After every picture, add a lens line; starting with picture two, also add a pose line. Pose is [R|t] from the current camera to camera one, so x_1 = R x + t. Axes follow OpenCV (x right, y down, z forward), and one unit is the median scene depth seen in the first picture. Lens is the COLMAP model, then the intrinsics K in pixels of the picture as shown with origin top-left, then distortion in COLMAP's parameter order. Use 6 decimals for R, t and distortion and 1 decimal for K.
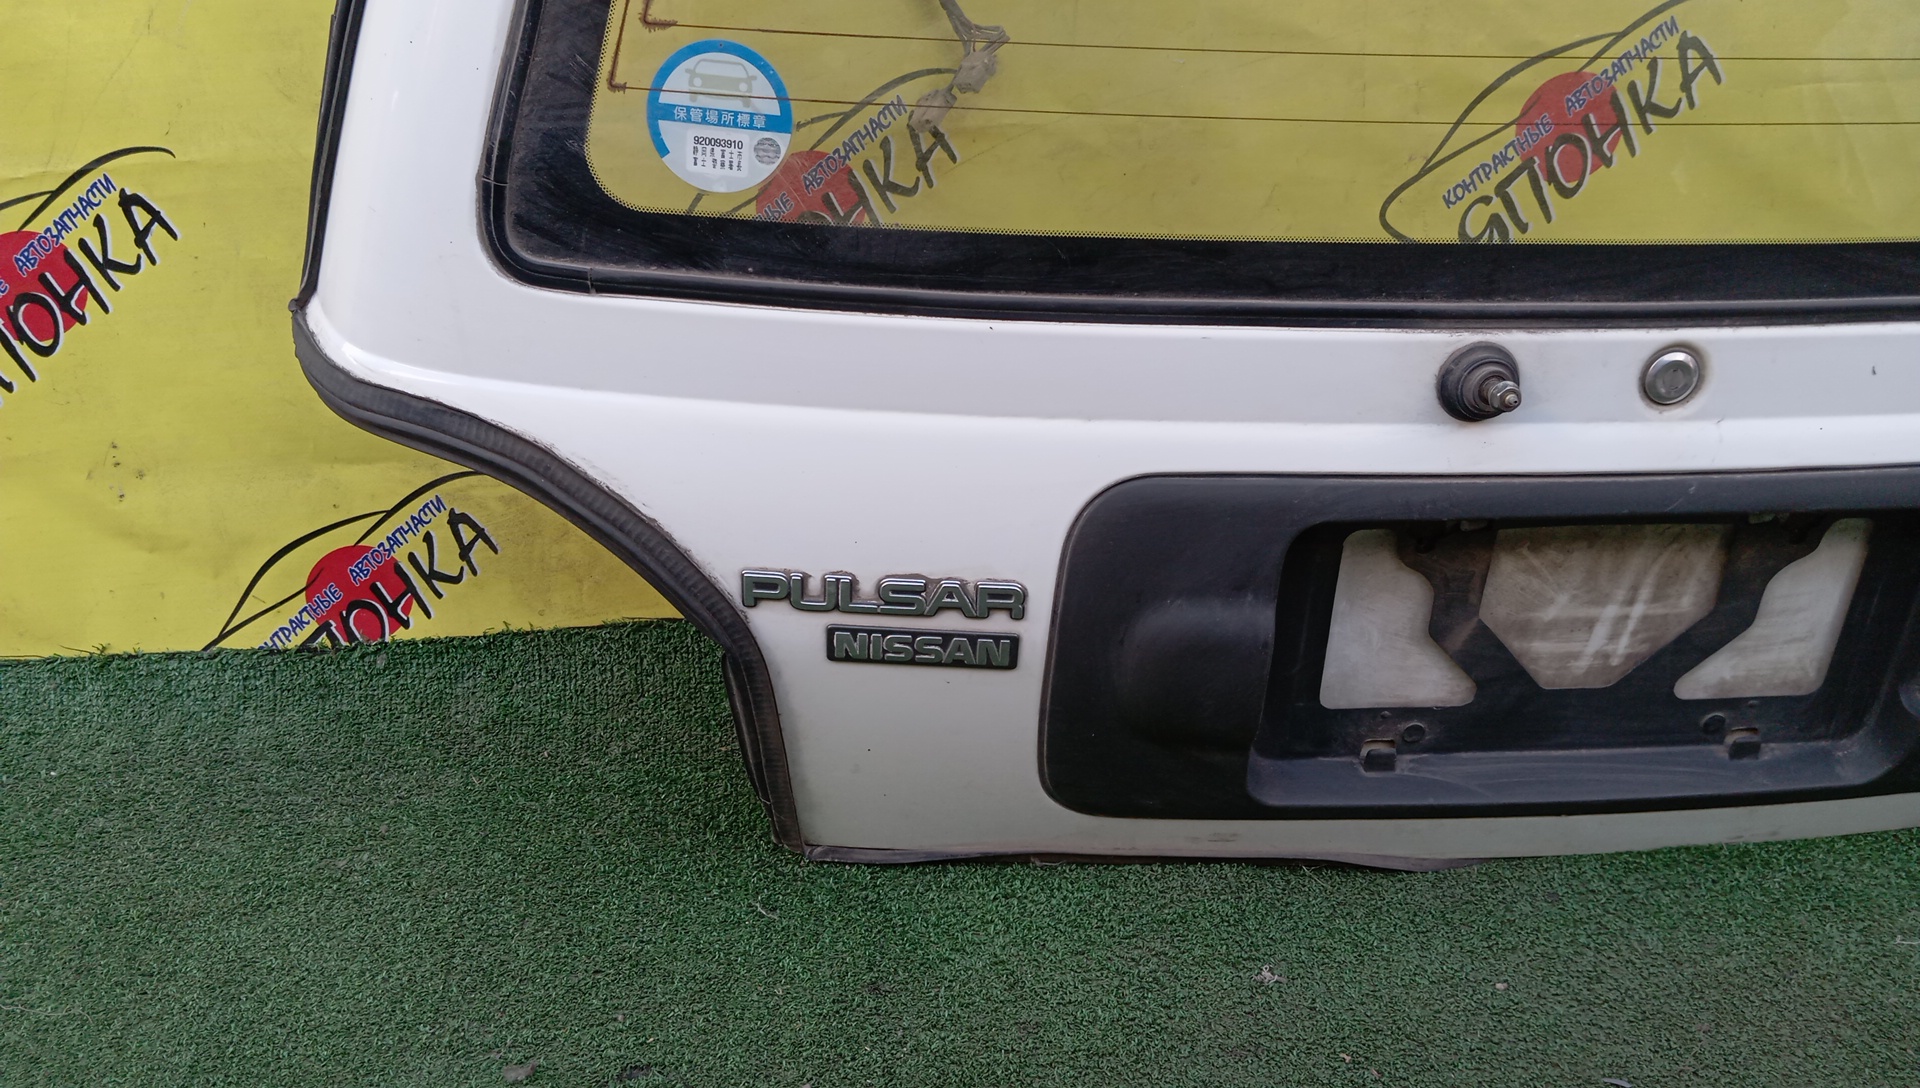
lens RADIAL K [[1575.3, 0, 960.0], [0, 1575.3, 544.0], [0, 0, 1]] dist [0.096447, -0.199185]
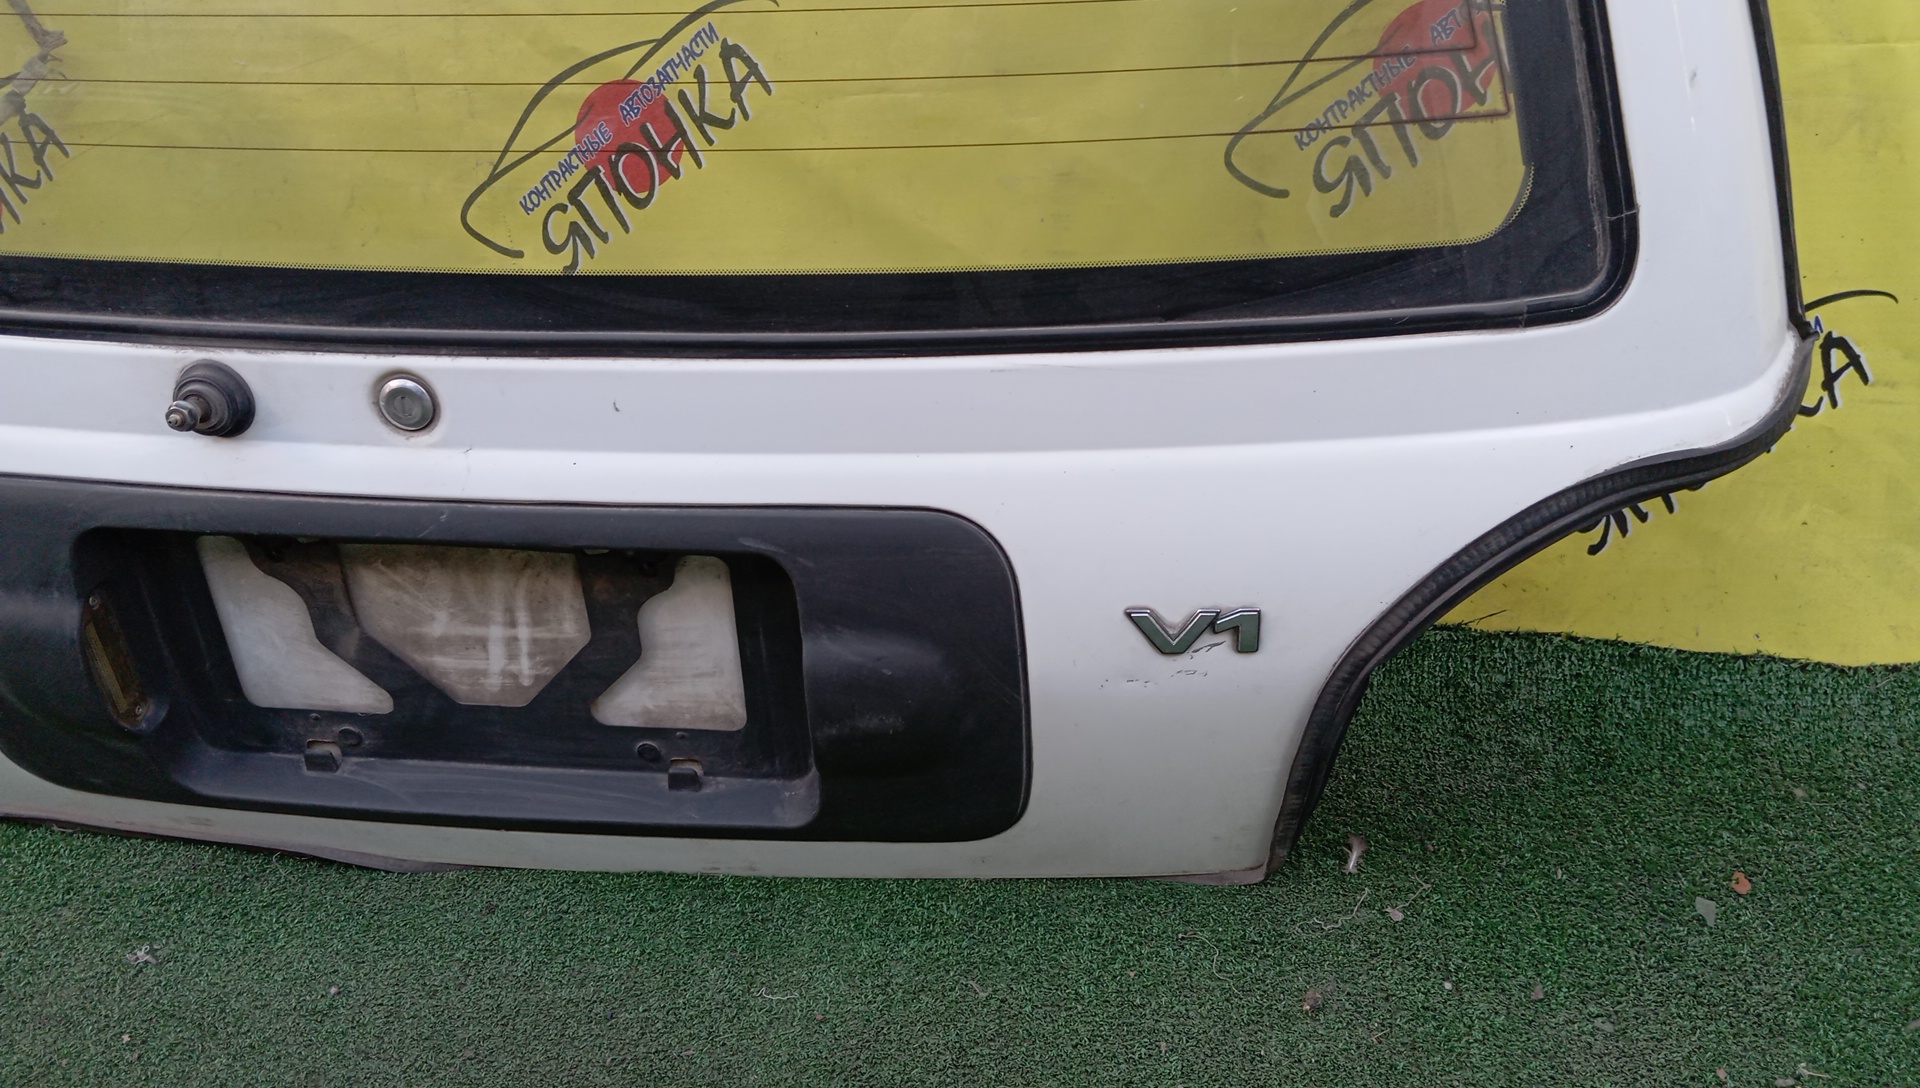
lens RADIAL K [[1575.3, 0, 960.0], [0, 1575.3, 544.0], [0, 0, 1]] dist [0.096447, -0.199185]
pose [[0.980218, 0.065796, -0.186664, 0.854178], [-0.059553, 0.997468, 0.038863, -0.066930], [0.188749, -0.026978, 0.981655, 0.077855]]
